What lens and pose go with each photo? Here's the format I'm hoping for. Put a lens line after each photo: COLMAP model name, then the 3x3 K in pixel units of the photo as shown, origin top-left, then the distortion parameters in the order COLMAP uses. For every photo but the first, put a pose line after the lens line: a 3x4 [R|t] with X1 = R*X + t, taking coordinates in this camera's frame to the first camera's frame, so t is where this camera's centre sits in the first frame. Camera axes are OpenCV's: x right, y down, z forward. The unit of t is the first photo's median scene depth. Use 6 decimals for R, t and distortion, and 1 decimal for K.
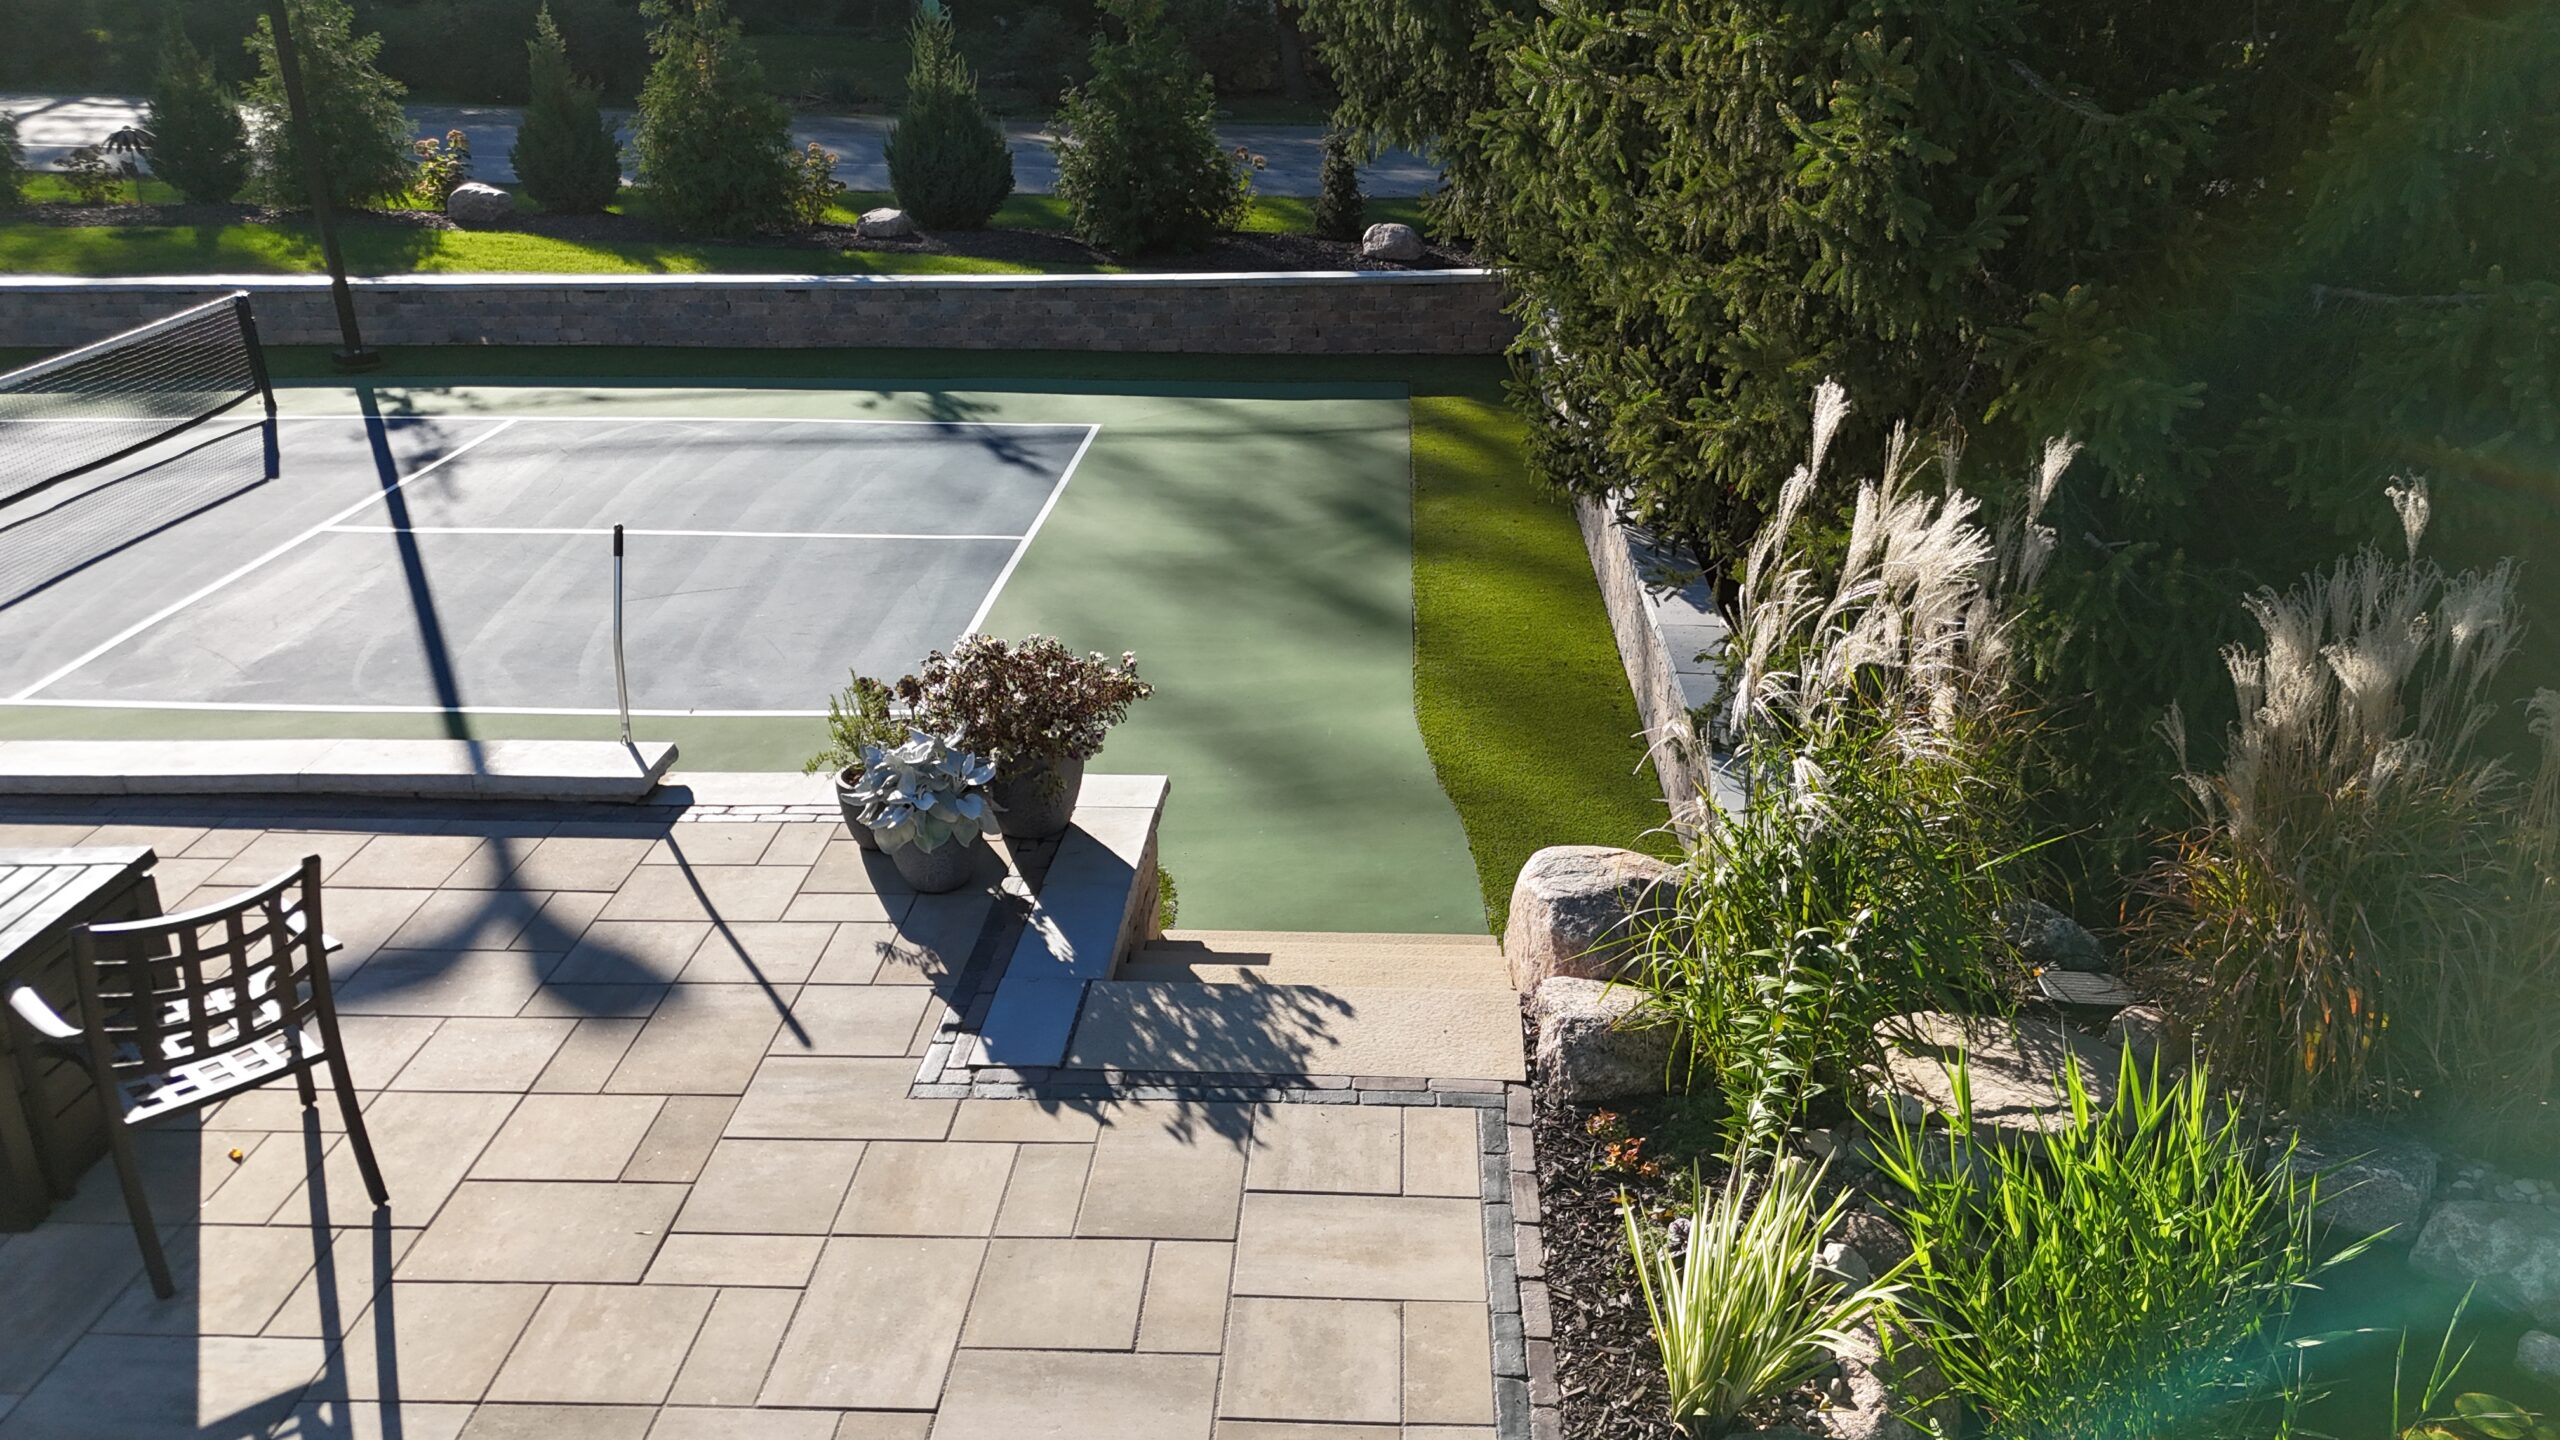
lens RADIAL K [[1957.2, 0, 1272.3], [0, 1957.2, 723.4], [0, 0, 1]] dist [0.003339, -0.001593]
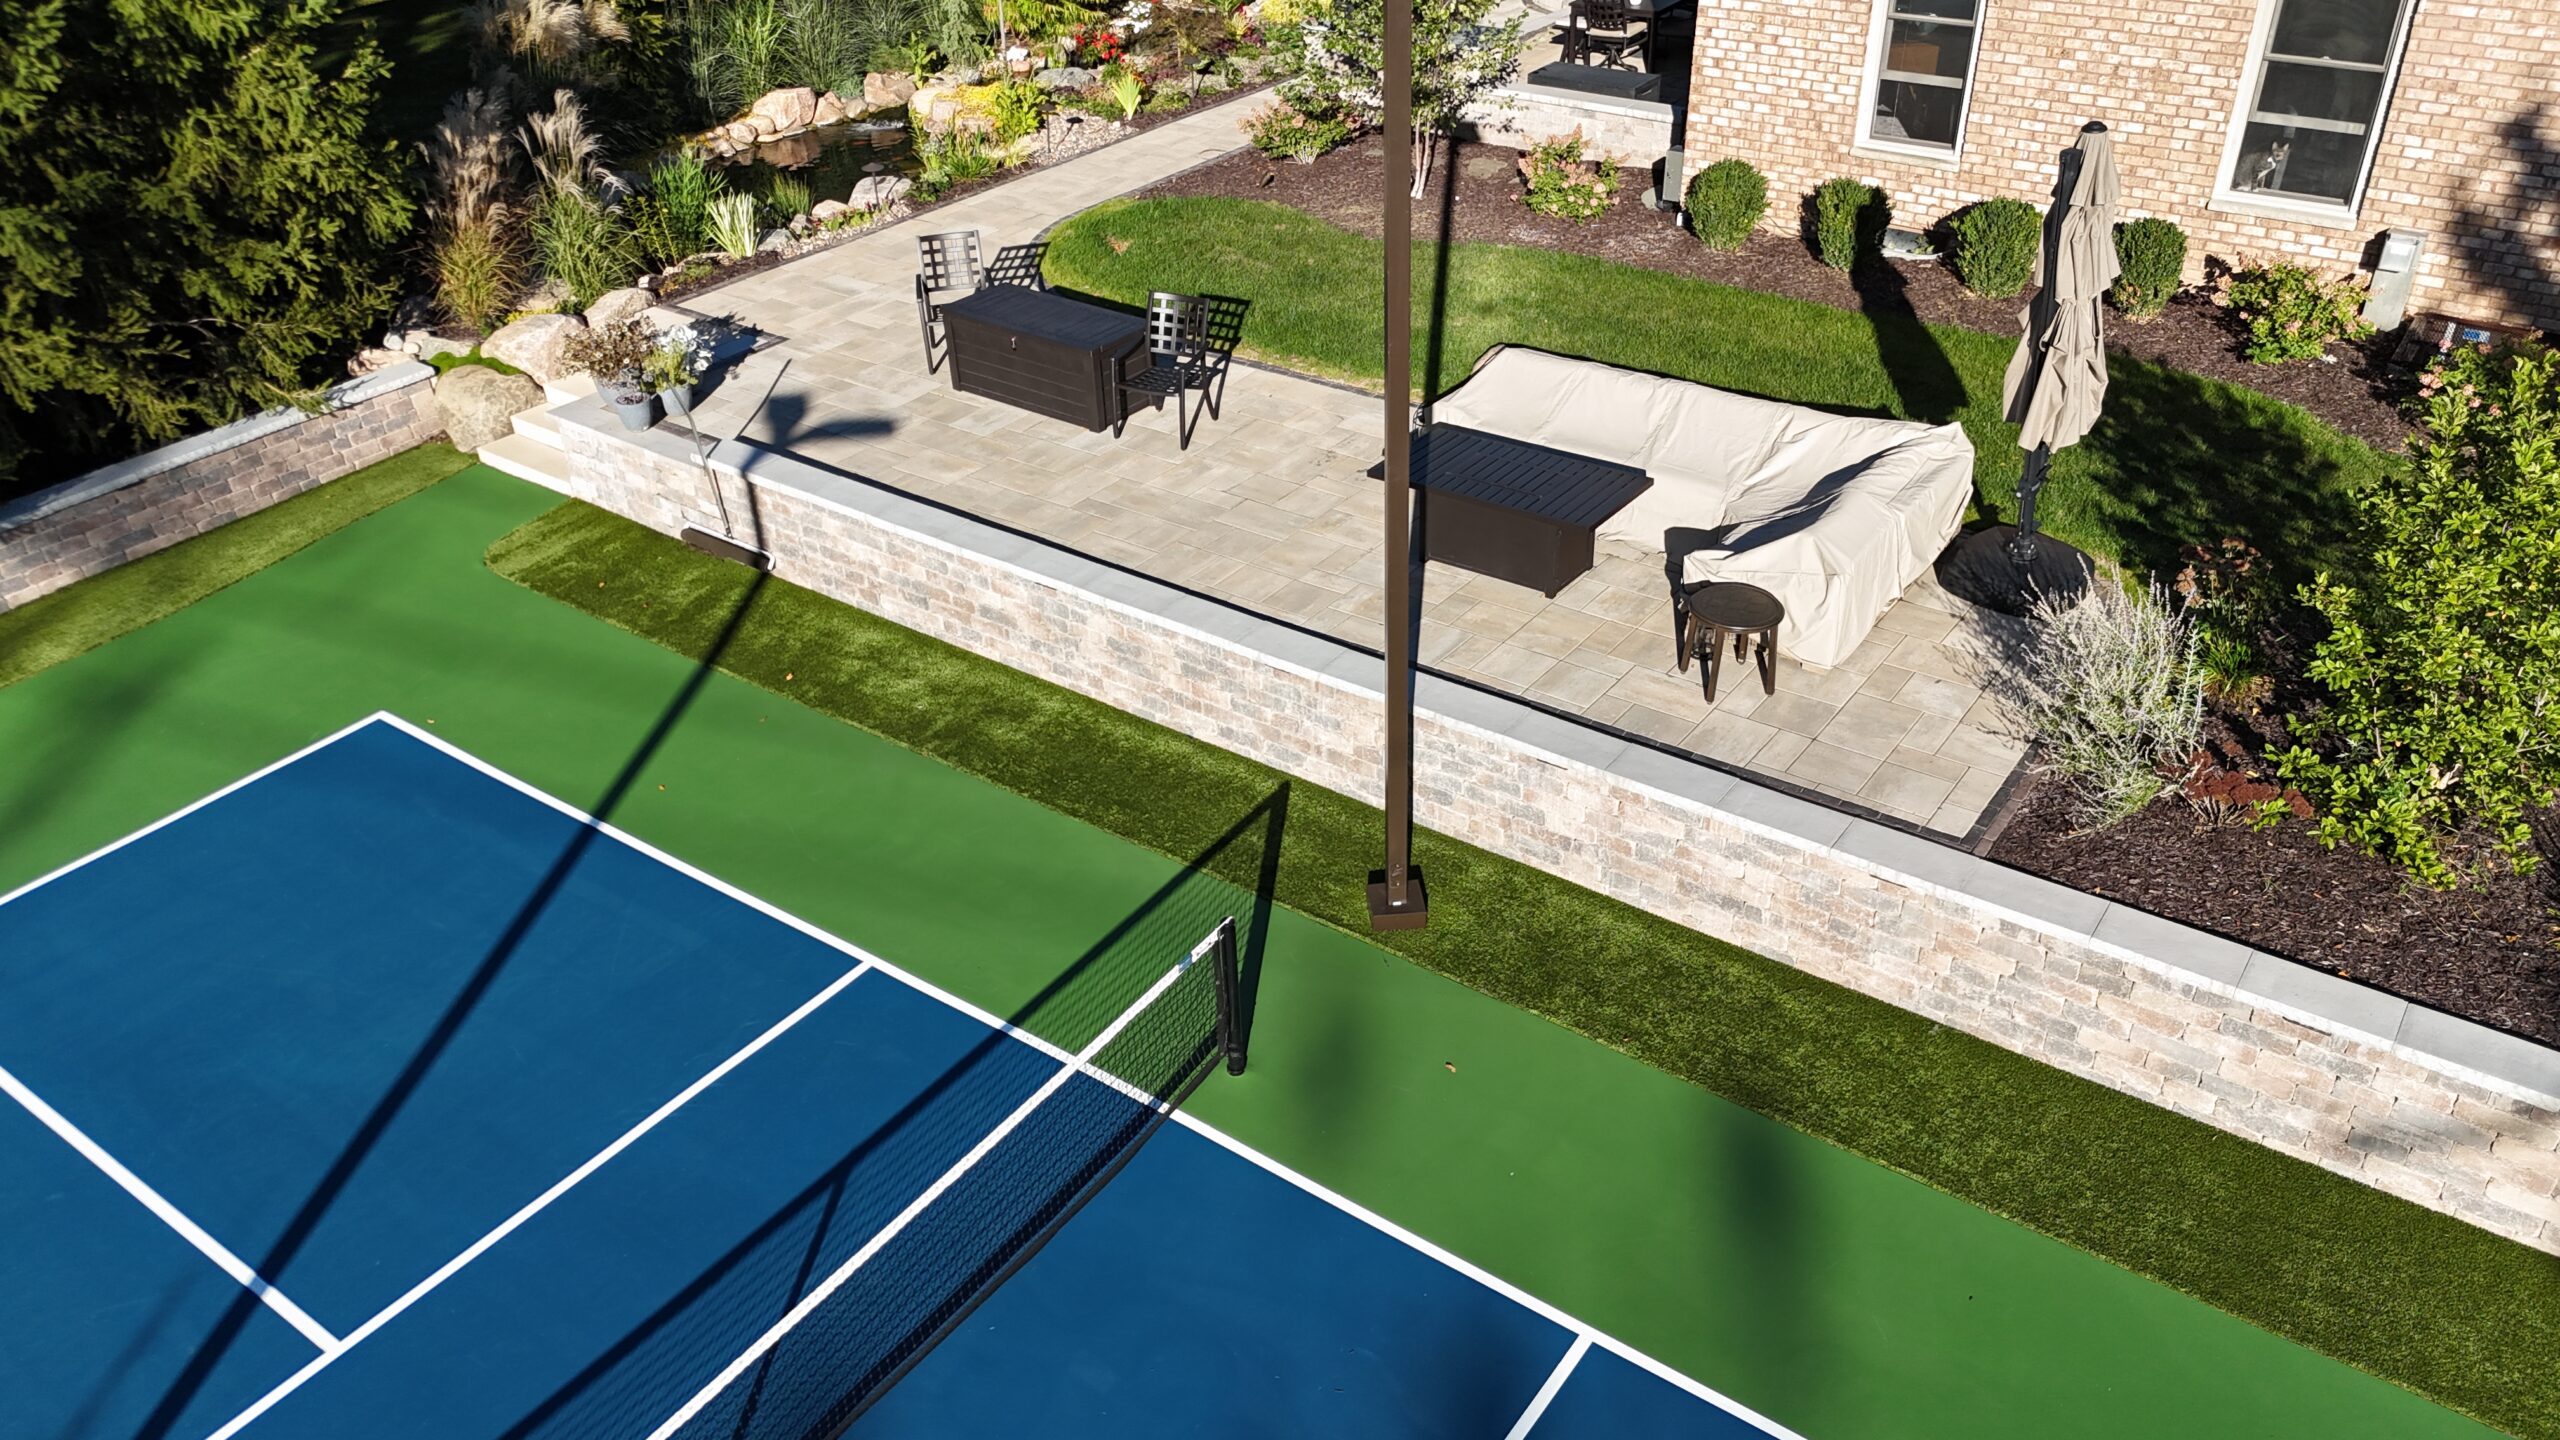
lens RADIAL K [[1900.5, 0, 1277.5], [0, 1900.5, 715.0], [0, 0, 1]] dist [0.076781, -0.074840]
pose [[-0.842668, -0.267660, 0.467192, -0.979618], [0.235382, 0.597258, 0.766733, -0.653223], [-0.484258, 0.756070, -0.440288, 0.969229]]
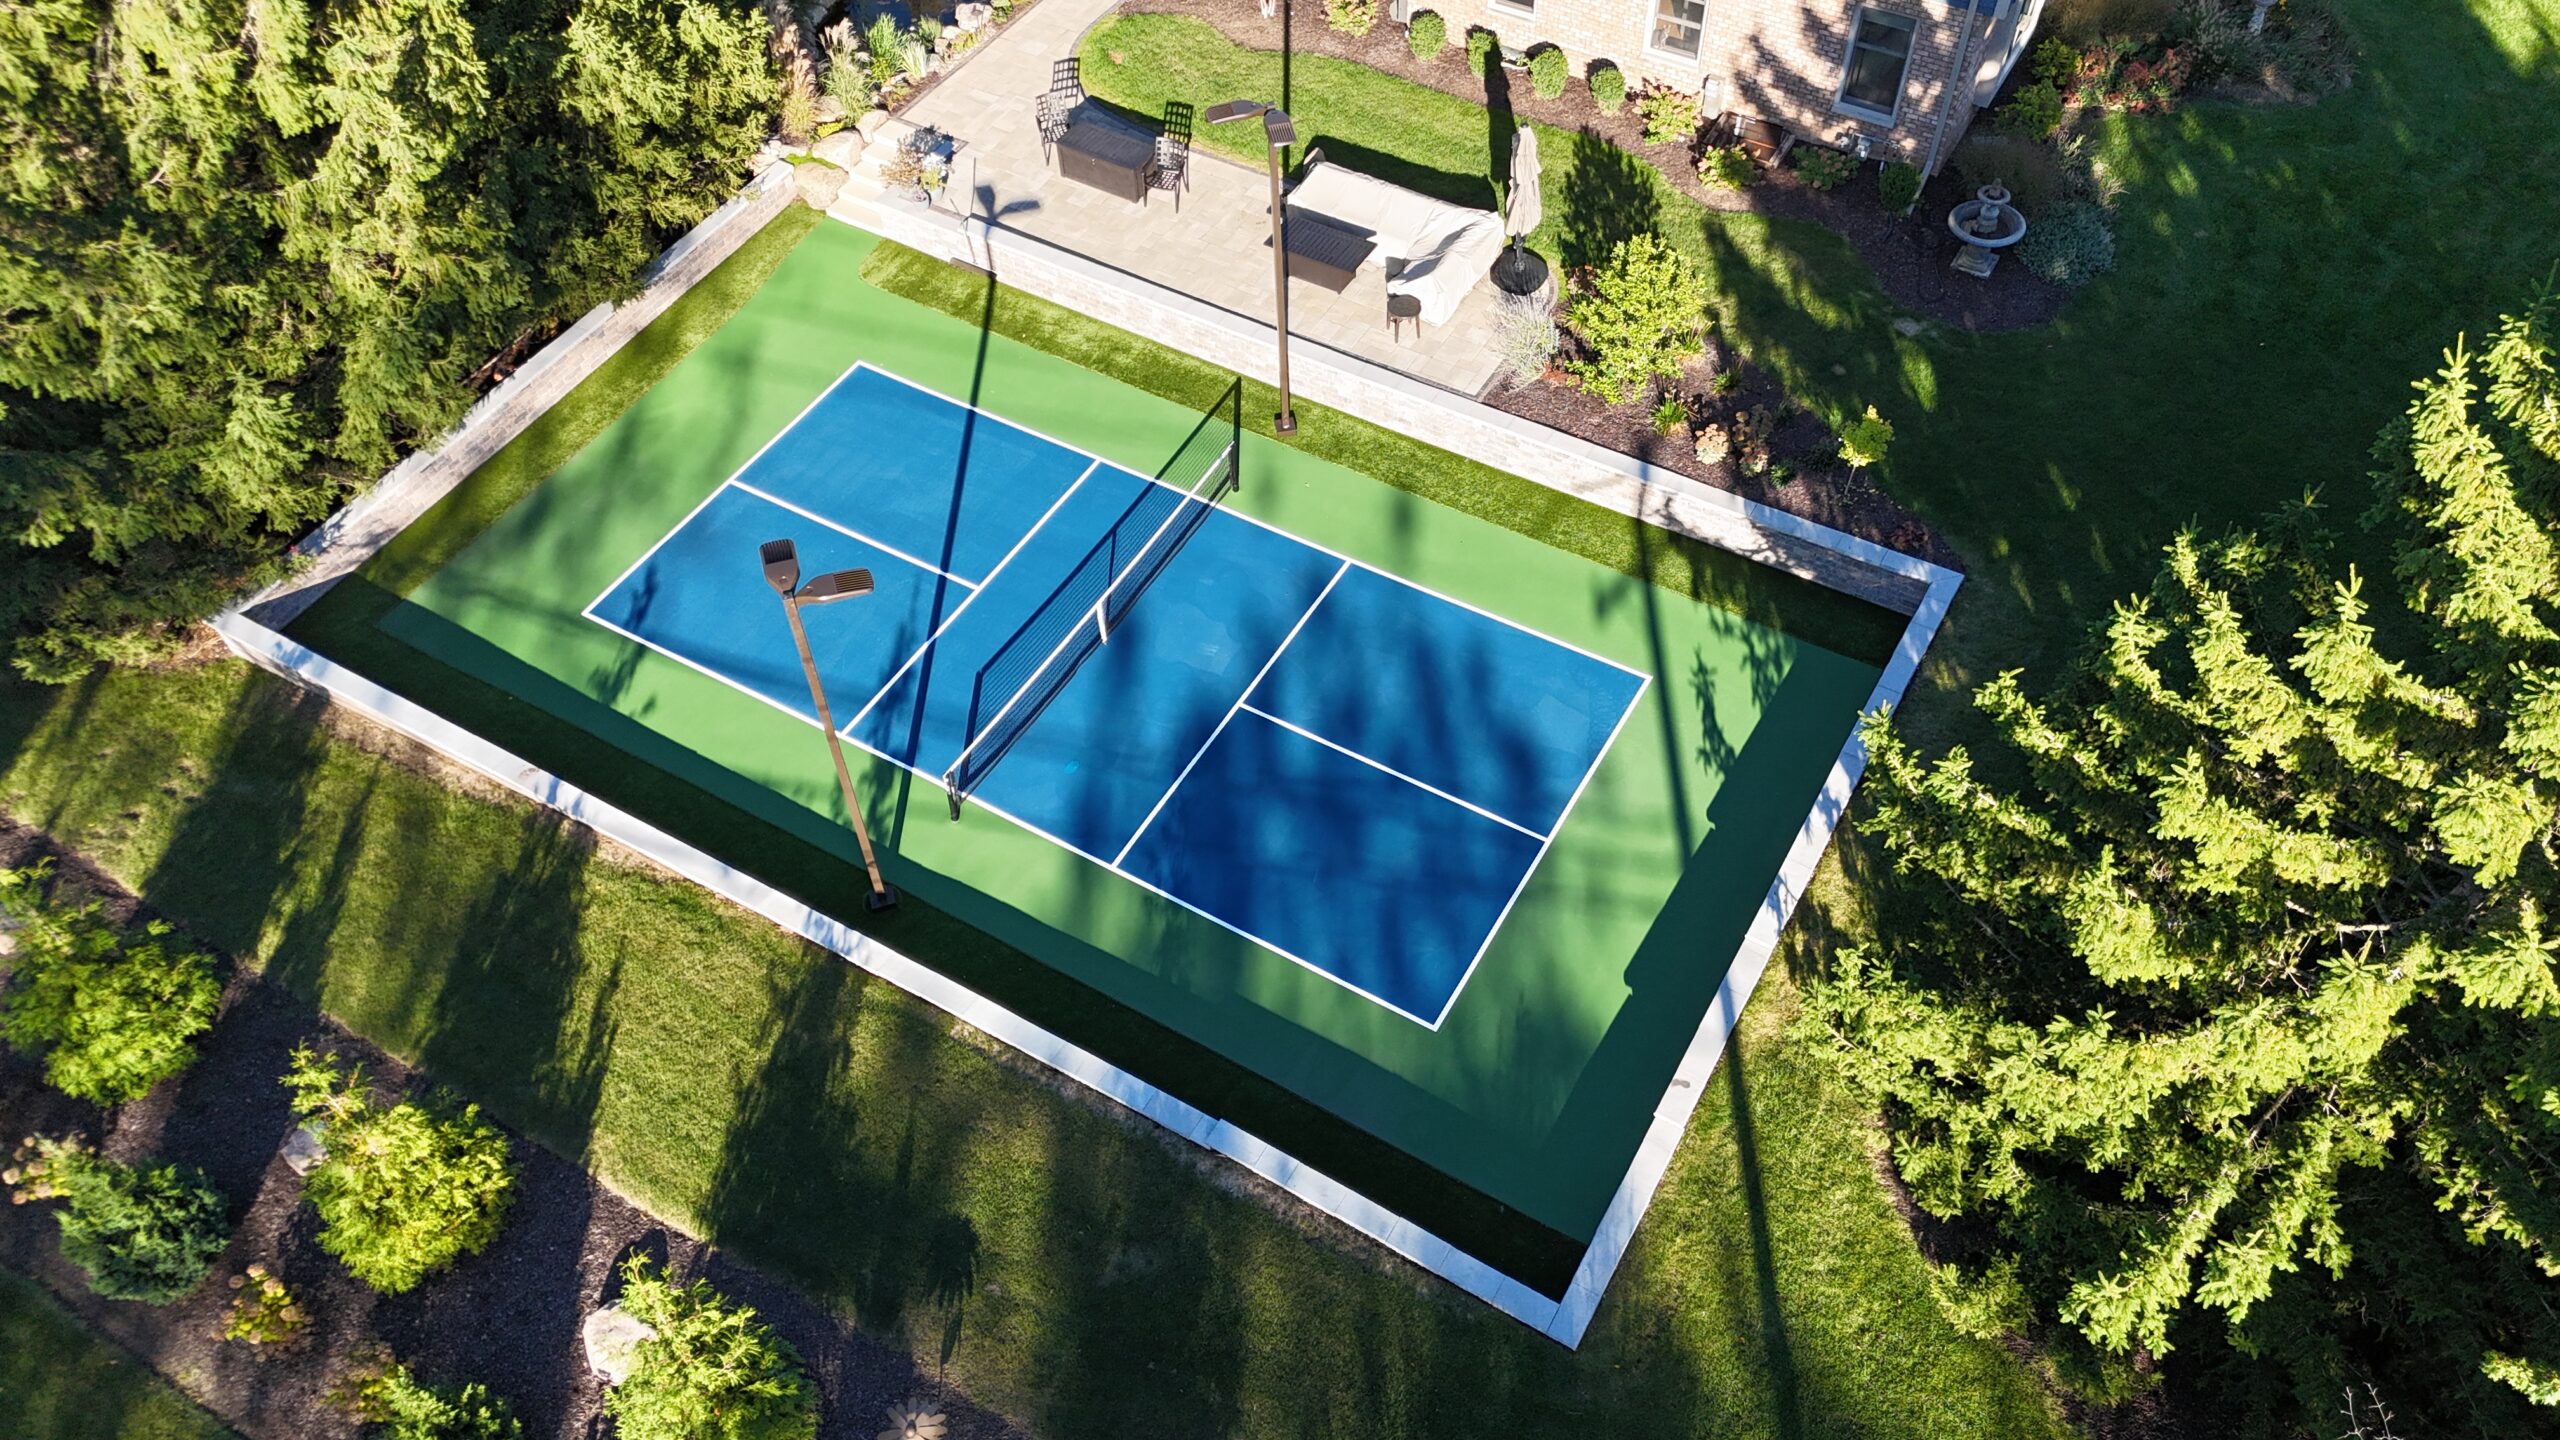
lens RADIAL K [[1900.5, 0, 1295.9], [0, 1900.5, 735.7], [0, 0, 1]] dist [0.076781, -0.074840]
pose [[-0.891985, -0.339086, 0.298971, -1.469874], [0.197395, 0.302821, 0.932381, -1.949259], [-0.406693, 0.890685, -0.203178, 1.423920]]
